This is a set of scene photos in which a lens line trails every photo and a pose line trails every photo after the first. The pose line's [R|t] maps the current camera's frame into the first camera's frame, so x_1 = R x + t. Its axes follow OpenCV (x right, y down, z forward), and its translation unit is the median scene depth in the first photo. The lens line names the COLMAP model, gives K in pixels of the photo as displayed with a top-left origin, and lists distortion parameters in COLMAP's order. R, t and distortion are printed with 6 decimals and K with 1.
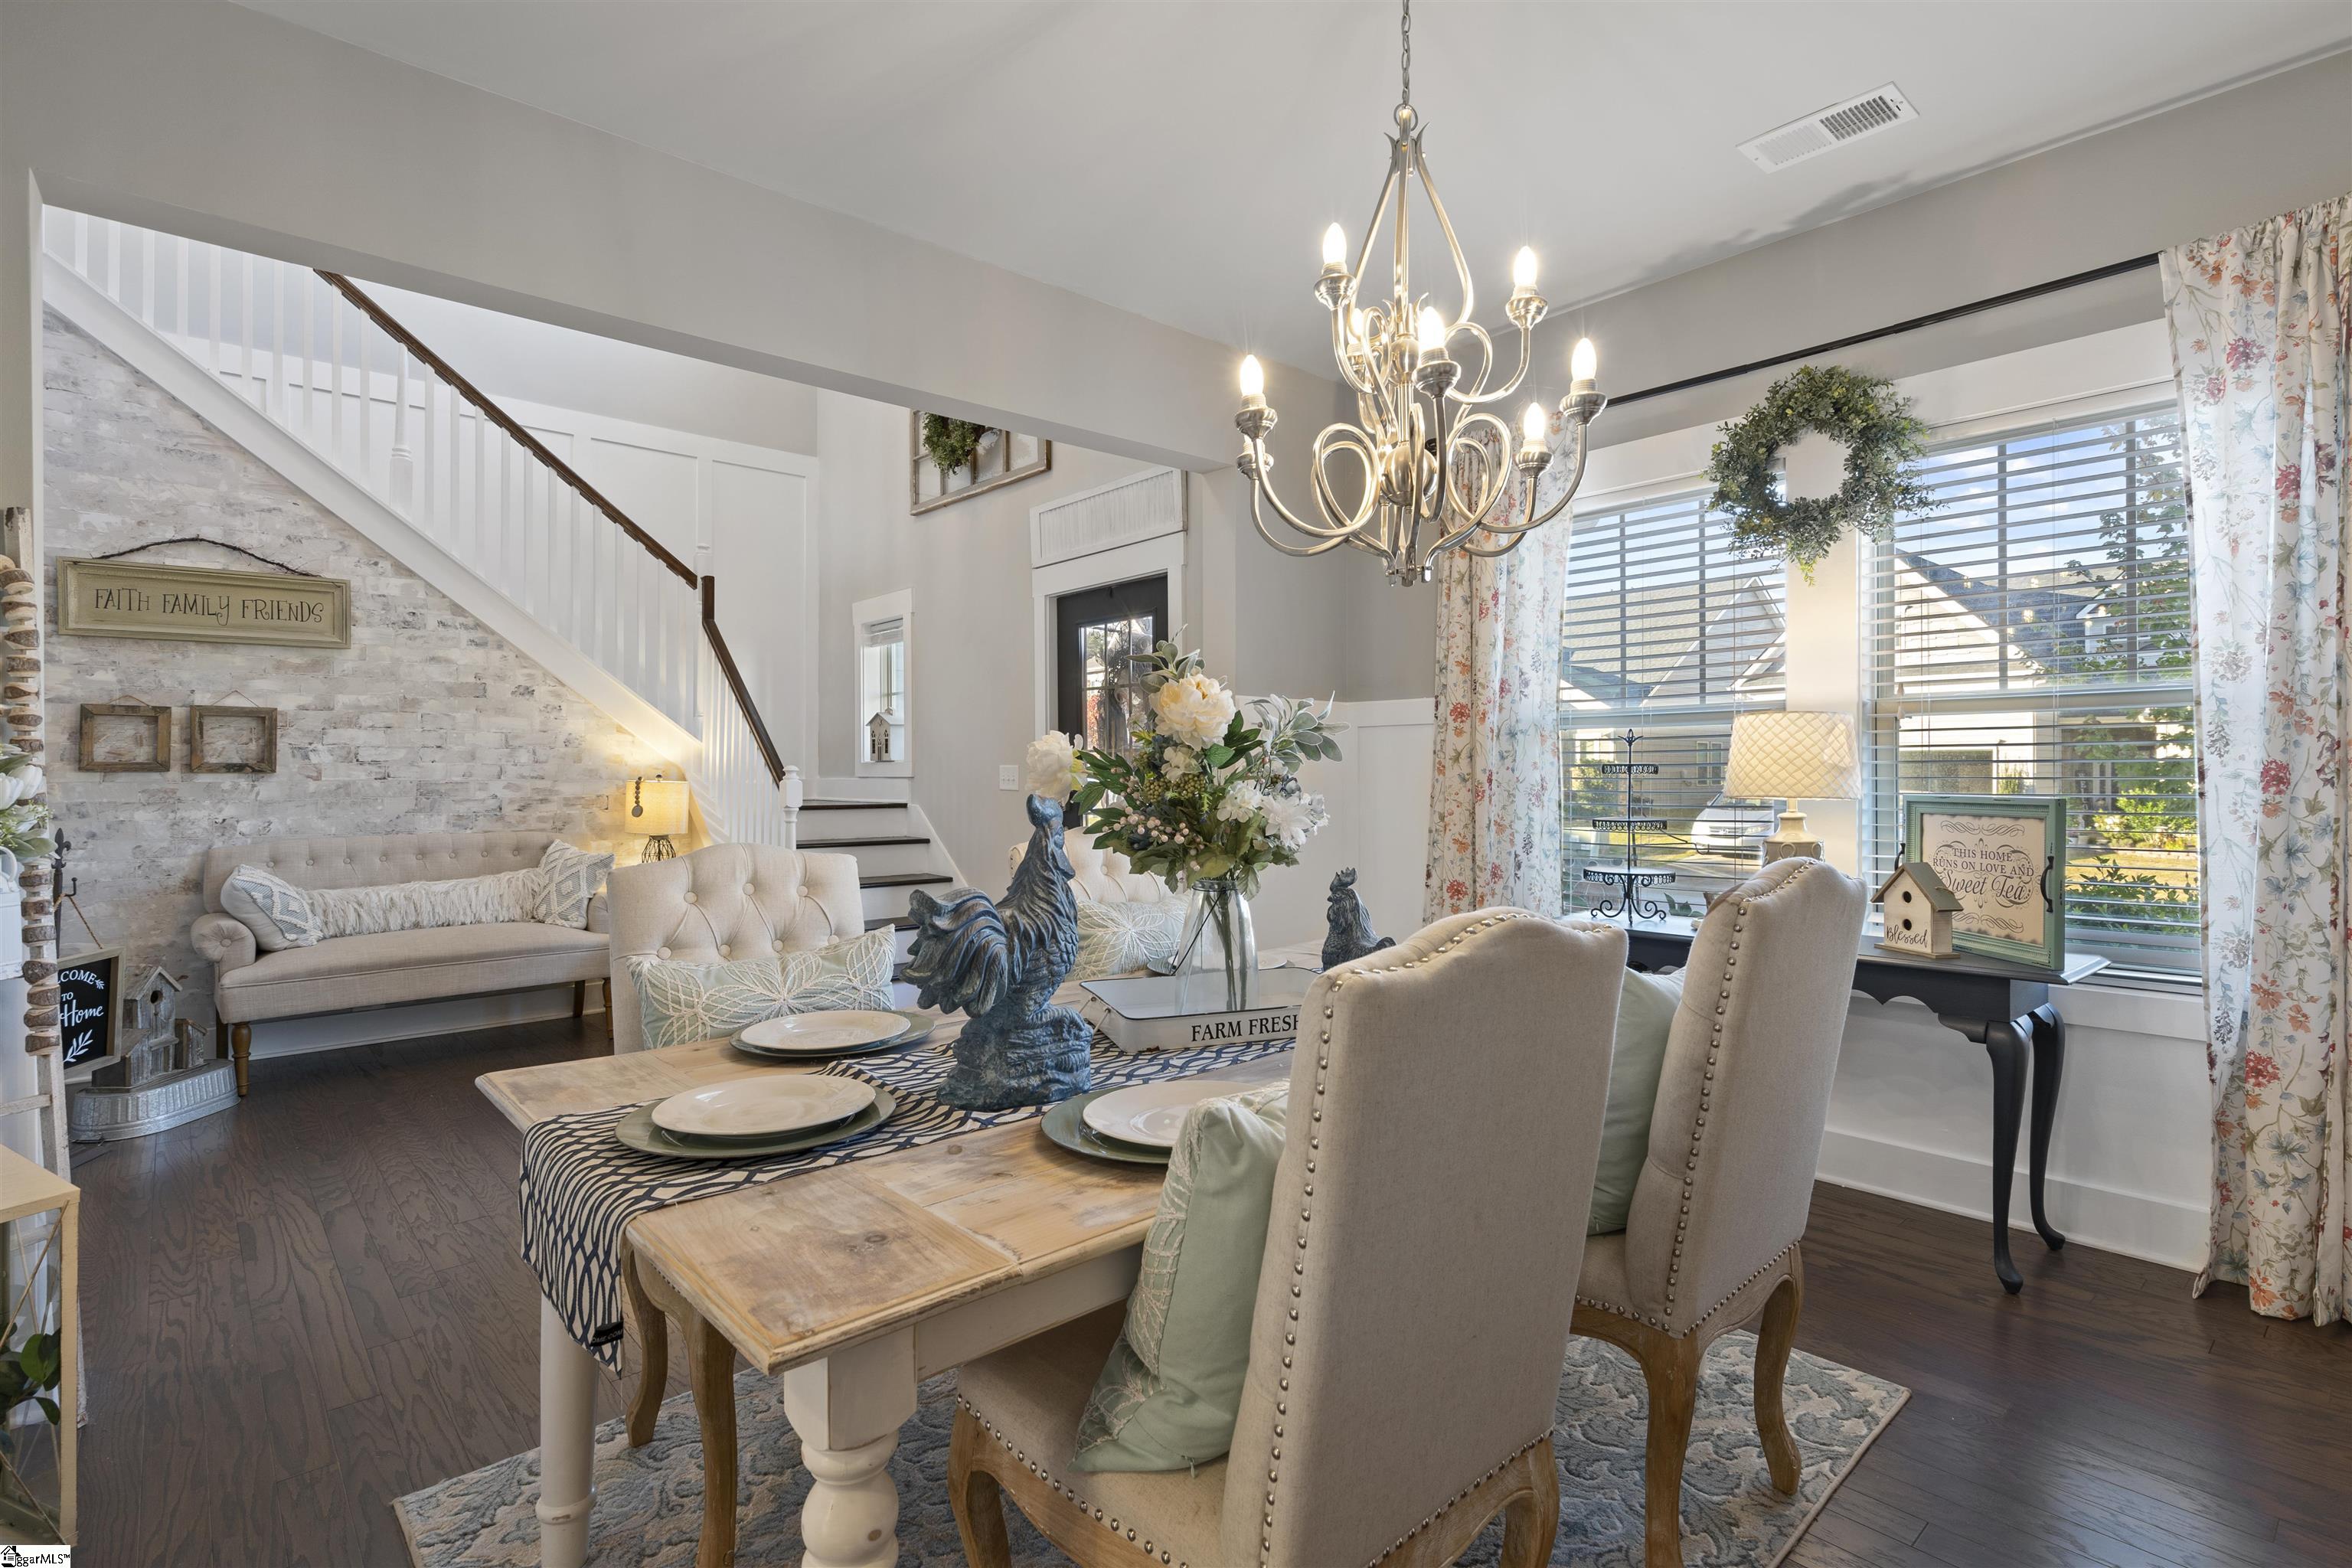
lens RADIAL K [[1091.6, 0, 1191.5], [0, 1091.6, 769.2], [0, 0, 1]] dist [-0.002118, 0.000596]
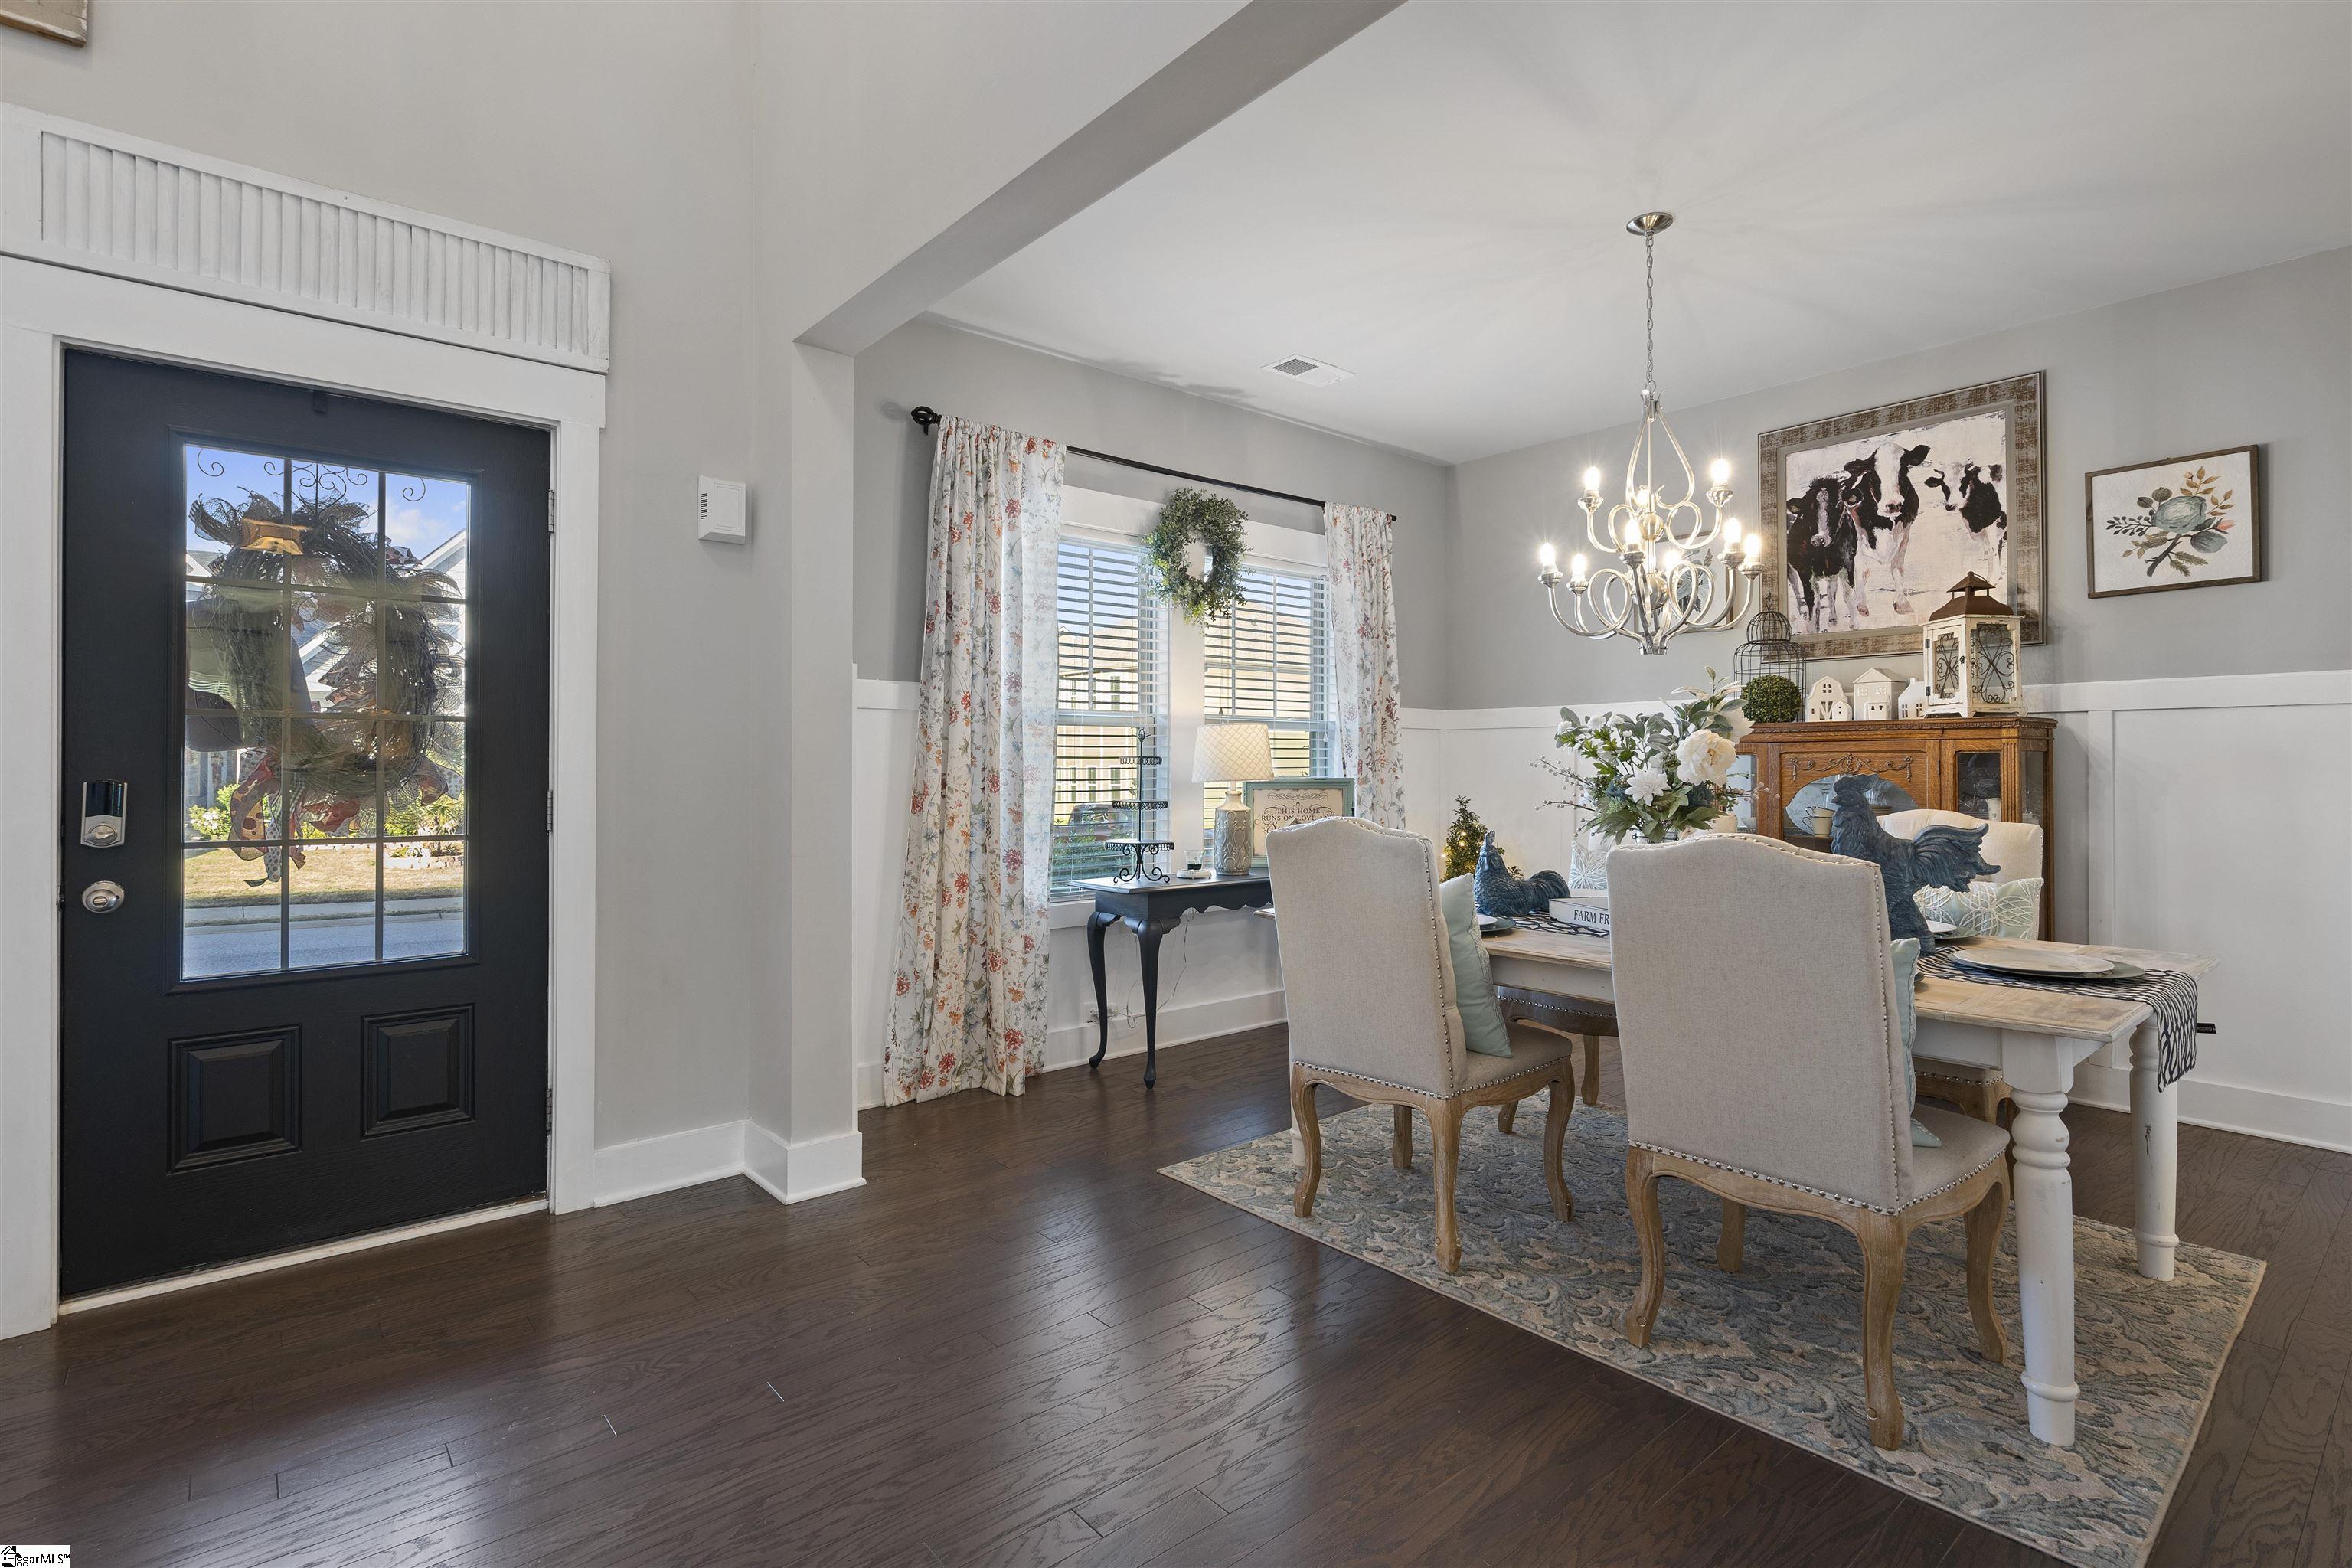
lens RADIAL K [[1091.6, 0, 1185.7], [0, 1091.6, 762.1], [0, 0, 1]] dist [-0.002118, 0.000596]
pose [[0.051320, 0.004540, 0.998672, -0.910854], [-0.002270, 0.999988, -0.004429, 0.006949], [-0.998680, -0.002039, 0.051330, 0.943409]]
